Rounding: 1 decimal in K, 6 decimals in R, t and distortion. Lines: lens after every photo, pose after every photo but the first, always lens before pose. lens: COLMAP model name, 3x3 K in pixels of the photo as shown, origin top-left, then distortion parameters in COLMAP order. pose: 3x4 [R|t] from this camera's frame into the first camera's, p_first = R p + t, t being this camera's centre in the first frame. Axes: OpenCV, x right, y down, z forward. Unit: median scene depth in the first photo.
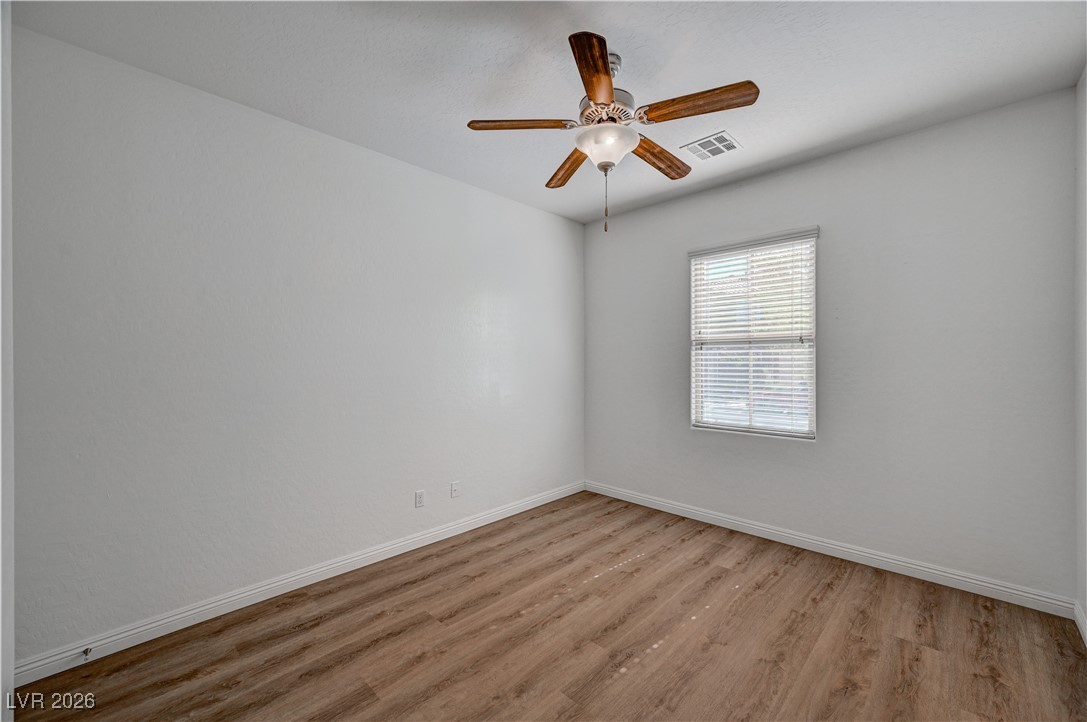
lens RADIAL K [[433.1, 0, 545.1], [0, 433.1, 355.4], [0, 0, 1]] dist [0.003363, 0.000192]
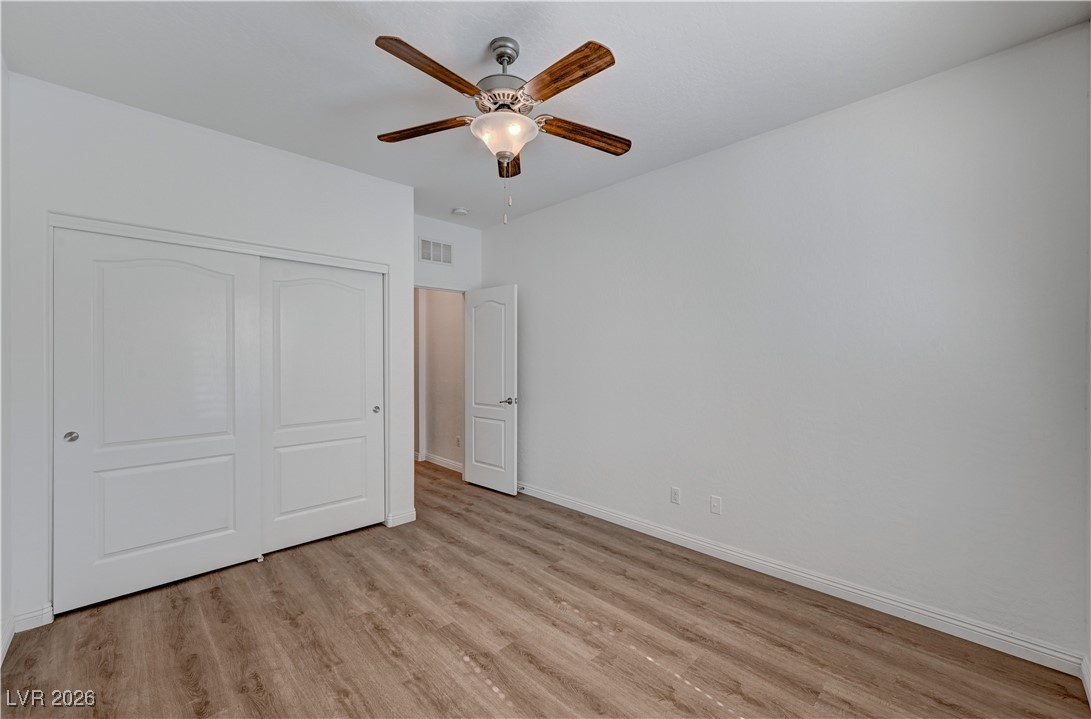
lens RADIAL K [[434.6, 0, 551.5], [0, 434.6, 361.7], [0, 0, 1]] dist [0.003363, 0.000192]
pose [[-0.008481, 0.013828, -0.999868, 0.956428], [0.011743, 0.999837, 0.013728, 0.005188], [0.999895, -0.011625, -0.008642, 0.972463]]
